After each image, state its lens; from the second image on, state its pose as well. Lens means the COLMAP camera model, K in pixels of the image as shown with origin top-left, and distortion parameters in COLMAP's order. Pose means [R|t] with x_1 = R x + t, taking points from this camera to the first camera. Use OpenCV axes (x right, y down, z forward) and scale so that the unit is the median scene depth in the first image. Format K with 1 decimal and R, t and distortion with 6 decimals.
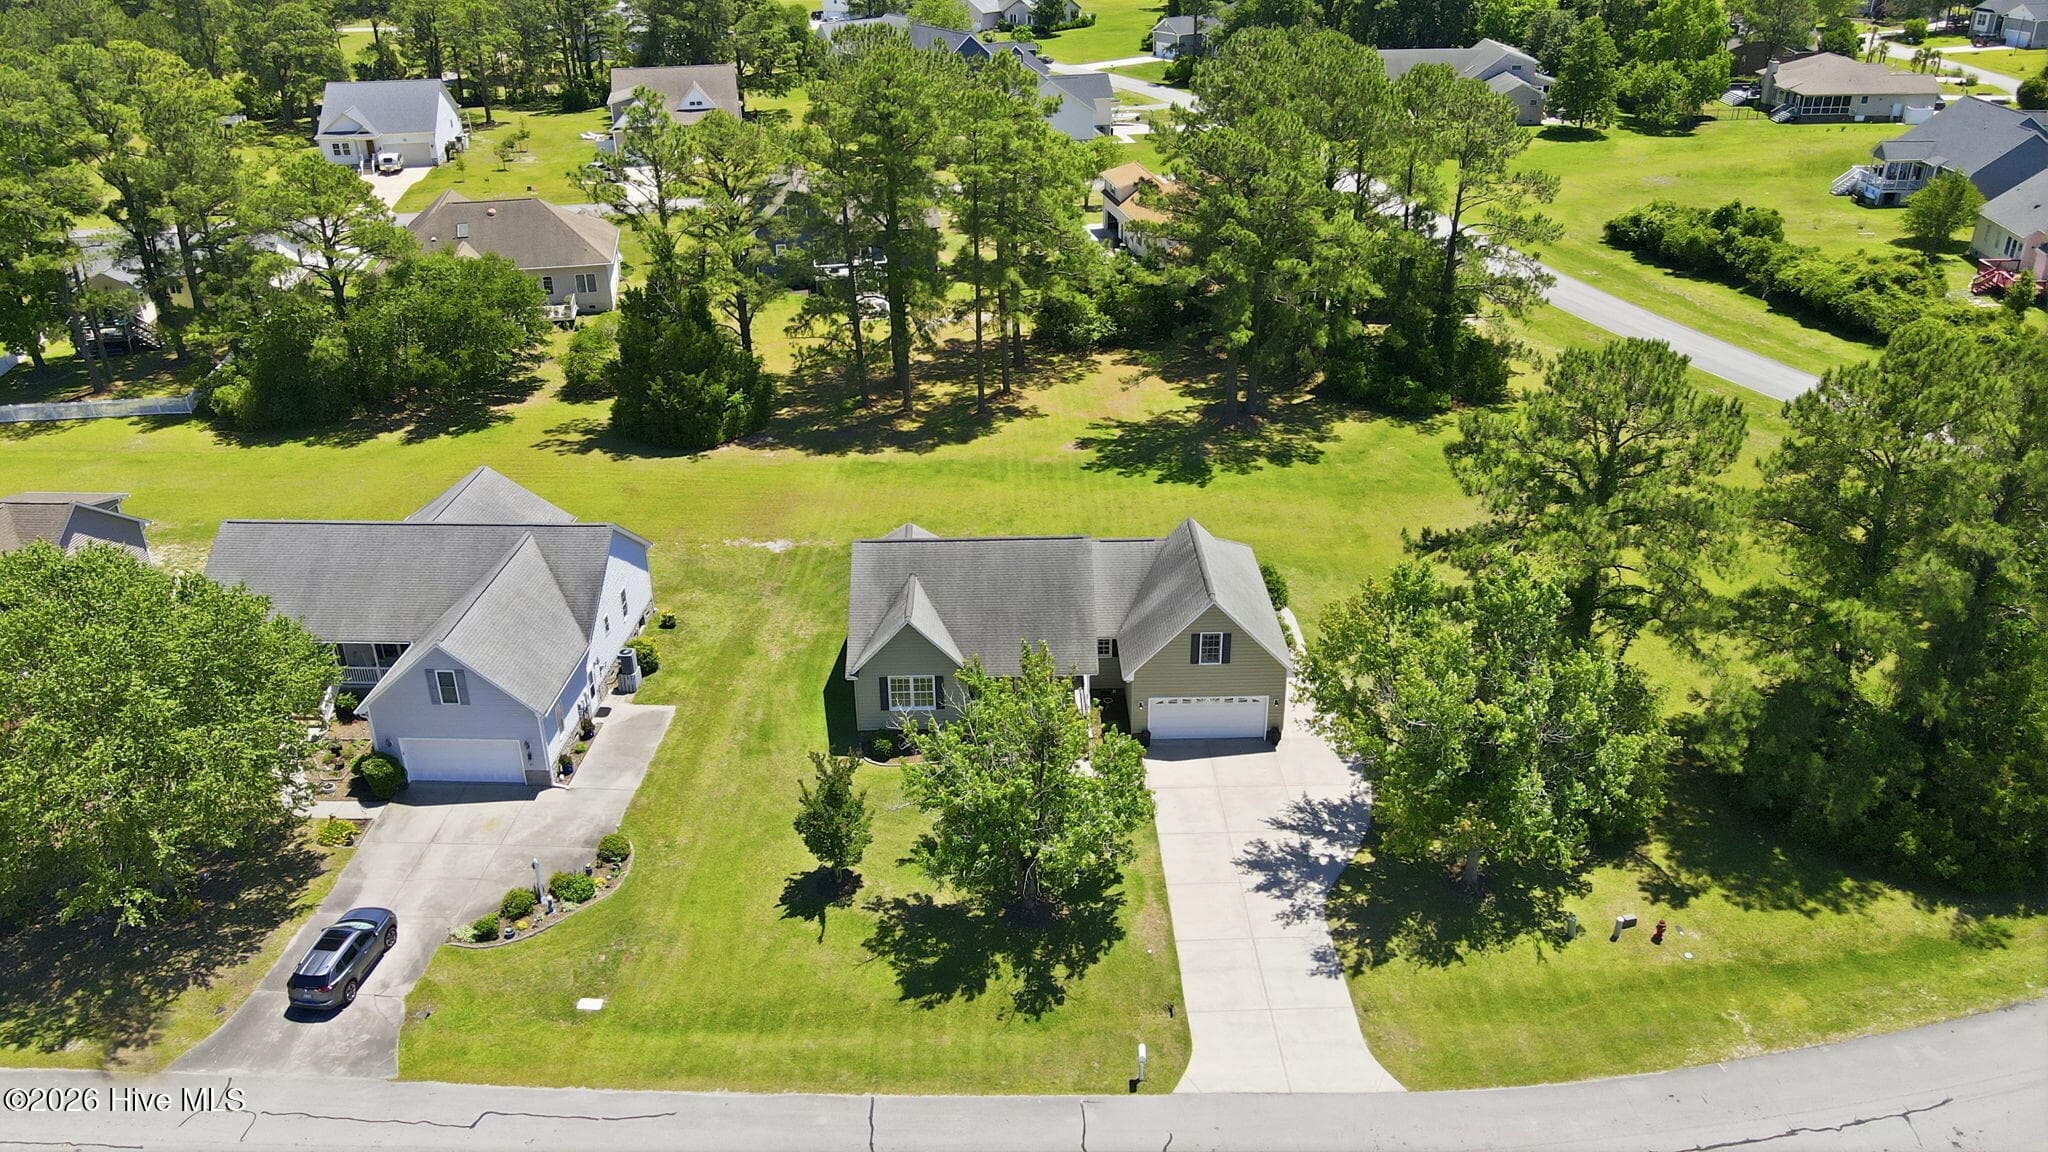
lens RADIAL K [[1512.2, 0, 1015.0], [0, 1512.2, 573.2], [0, 0, 1]] dist [-0.010447, 0.061653]
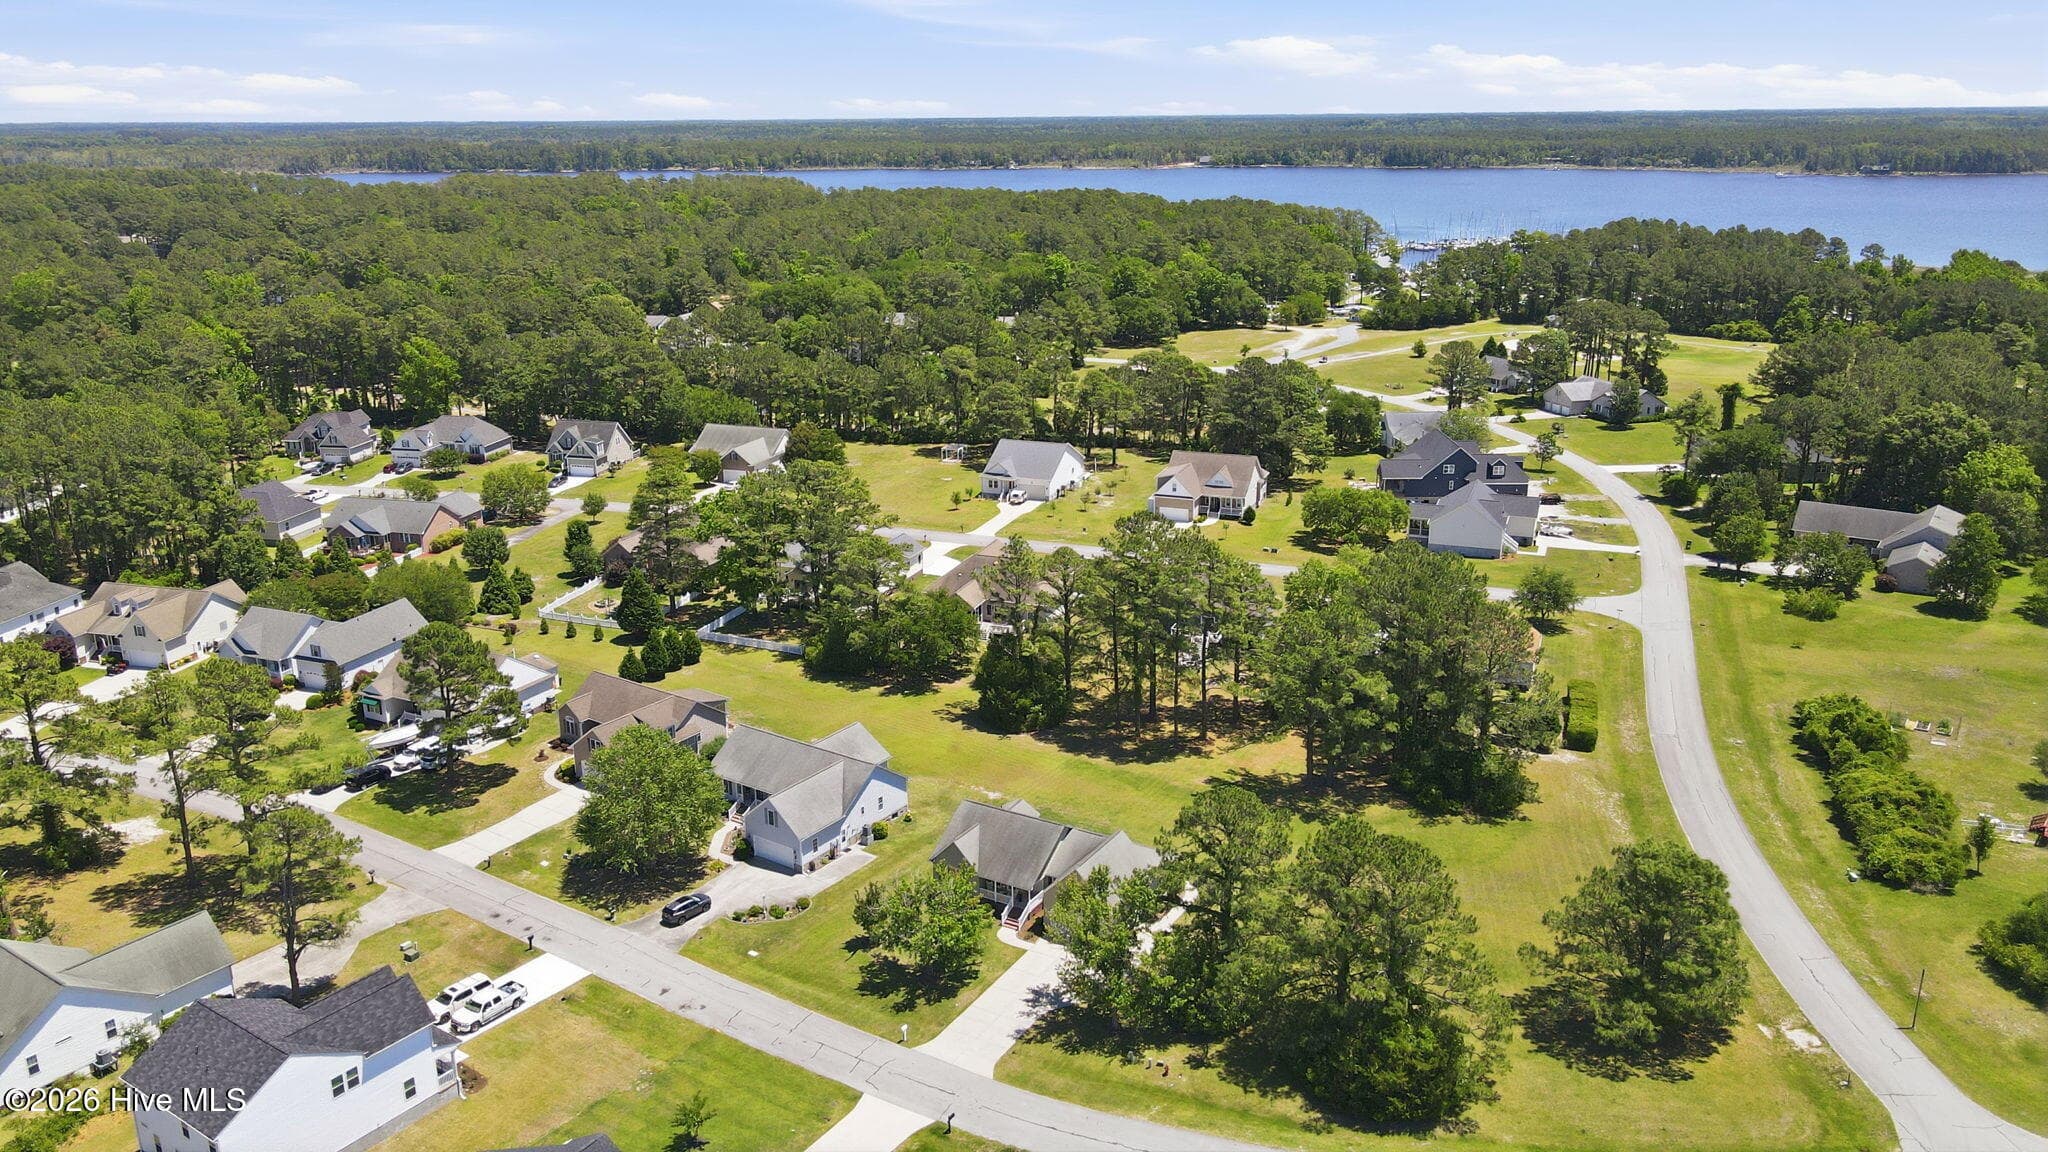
lens RADIAL K [[1512.2, 0, 1015.0], [0, 1512.2, 573.2], [0, 0, 1]] dist [-0.010447, 0.061653]
pose [[0.853998, 0.163737, -0.493840, 0.812451], [-0.237138, 0.967359, -0.089346, -0.133735], [0.463091, 0.193410, 0.864951, -0.717985]]
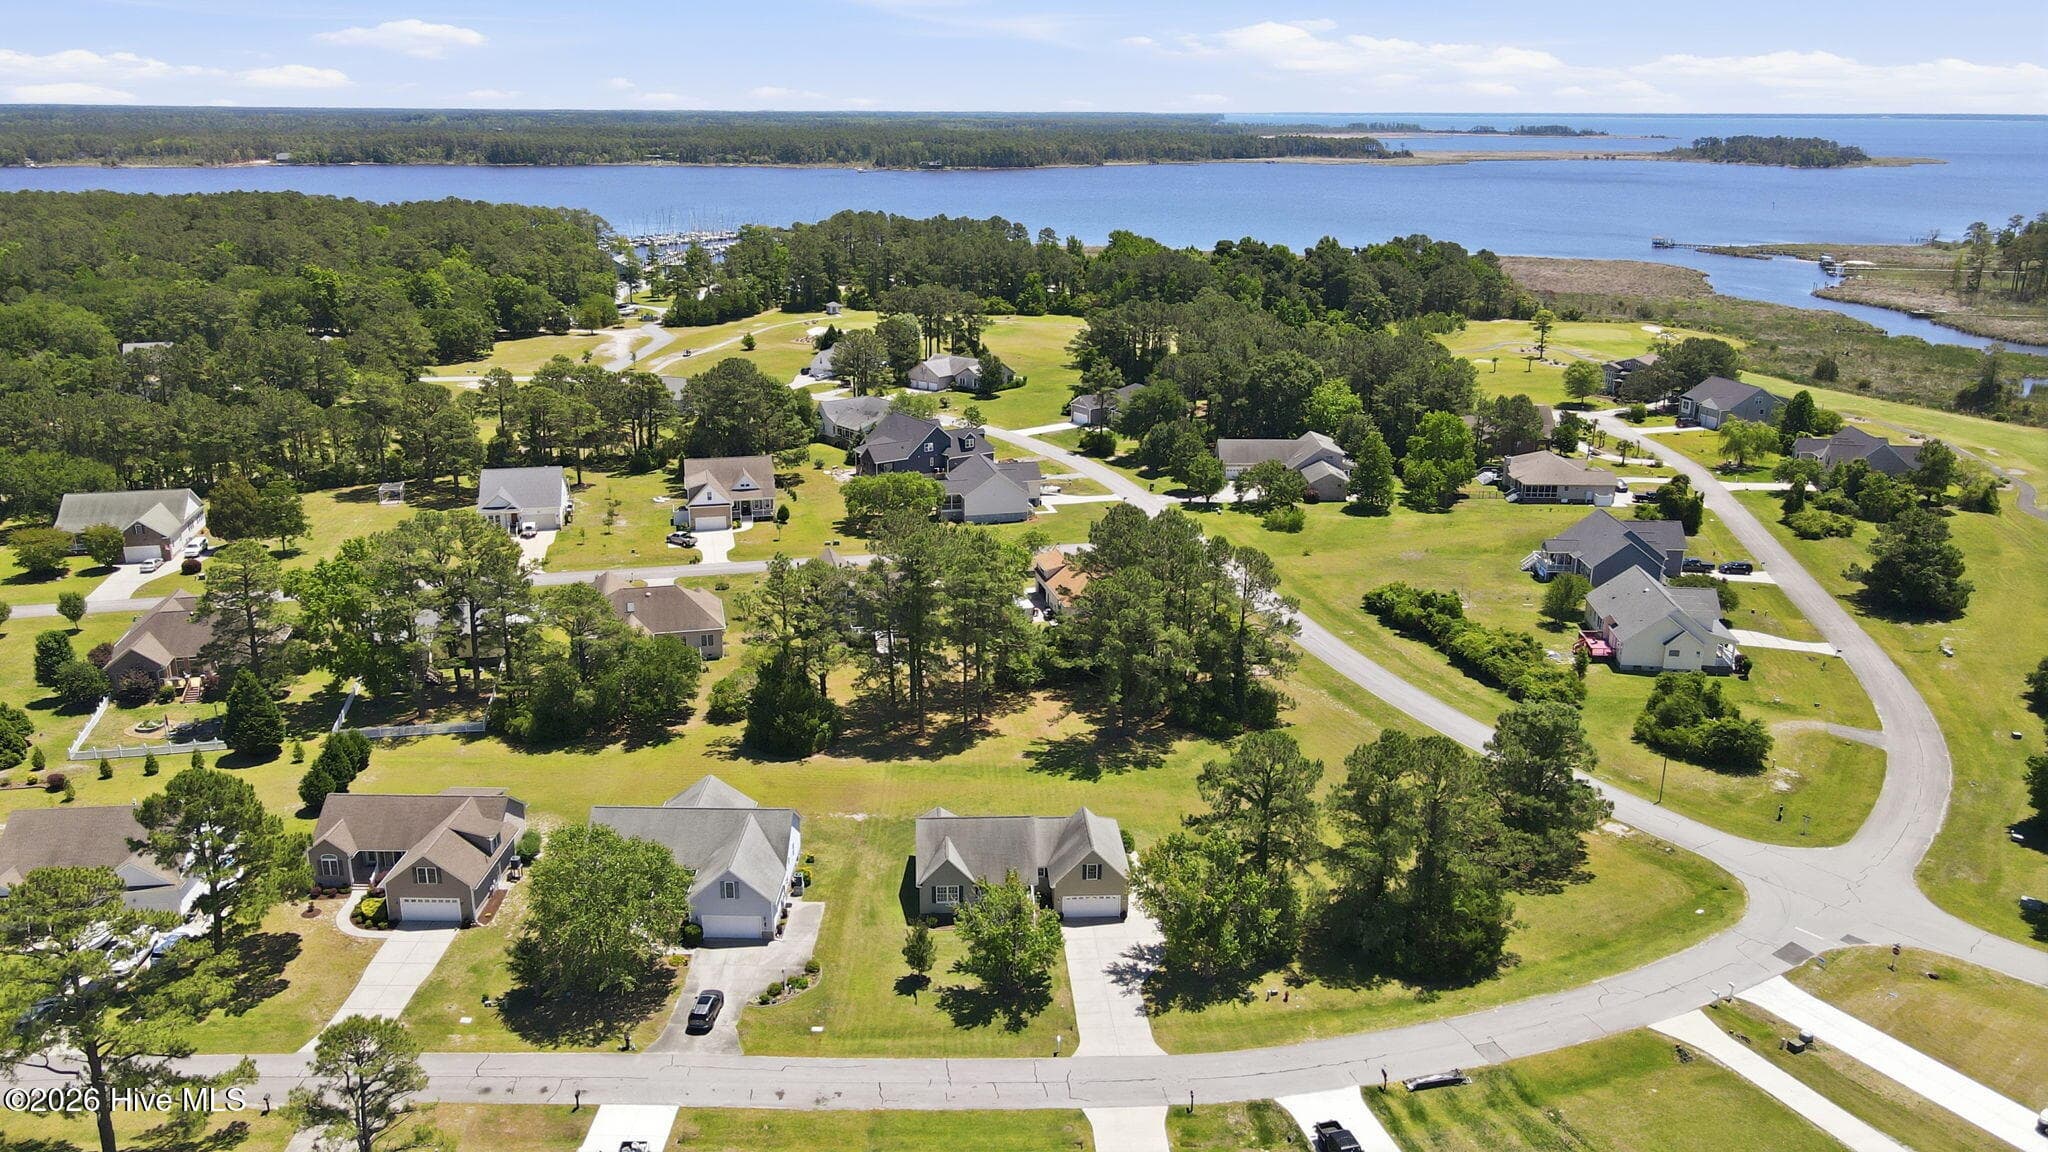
lens RADIAL K [[1512.2, 0, 1015.0], [0, 1512.2, 573.2], [0, 0, 1]] dist [-0.010447, 0.061653]
pose [[0.998798, 0.008523, 0.048264, -0.066966], [-0.000835, 0.987581, -0.157108, -0.023649], [-0.049004, 0.156879, 0.986401, -0.917172]]
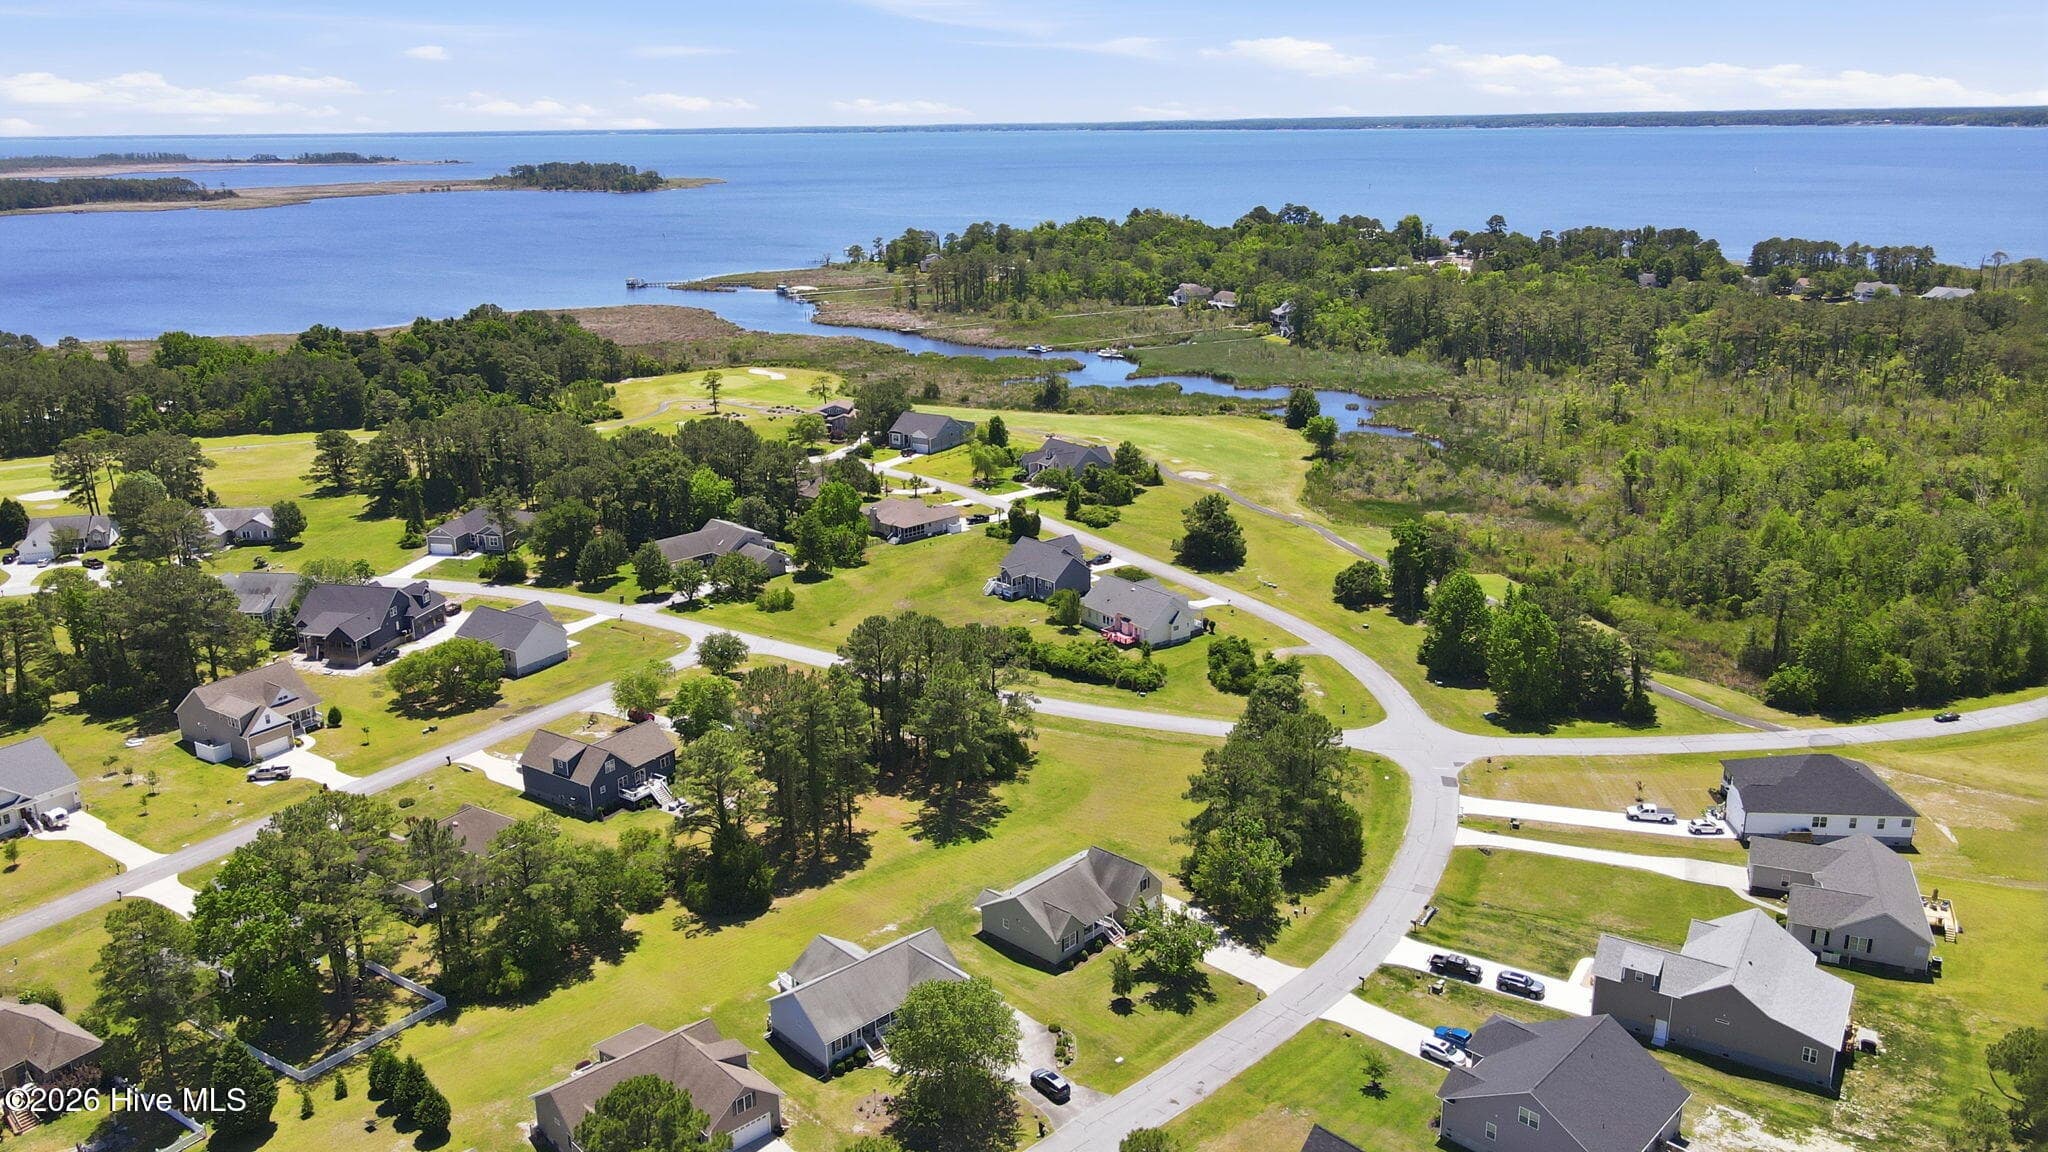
lens RADIAL K [[1512.2, 0, 1015.0], [0, 1512.2, 573.2], [0, 0, 1]] dist [-0.010447, 0.061653]
pose [[0.694450, -0.202448, 0.690474, -1.536609], [0.321204, 0.945906, -0.045713, -0.366946], [-0.643869, 0.253529, 0.721912, -0.829771]]
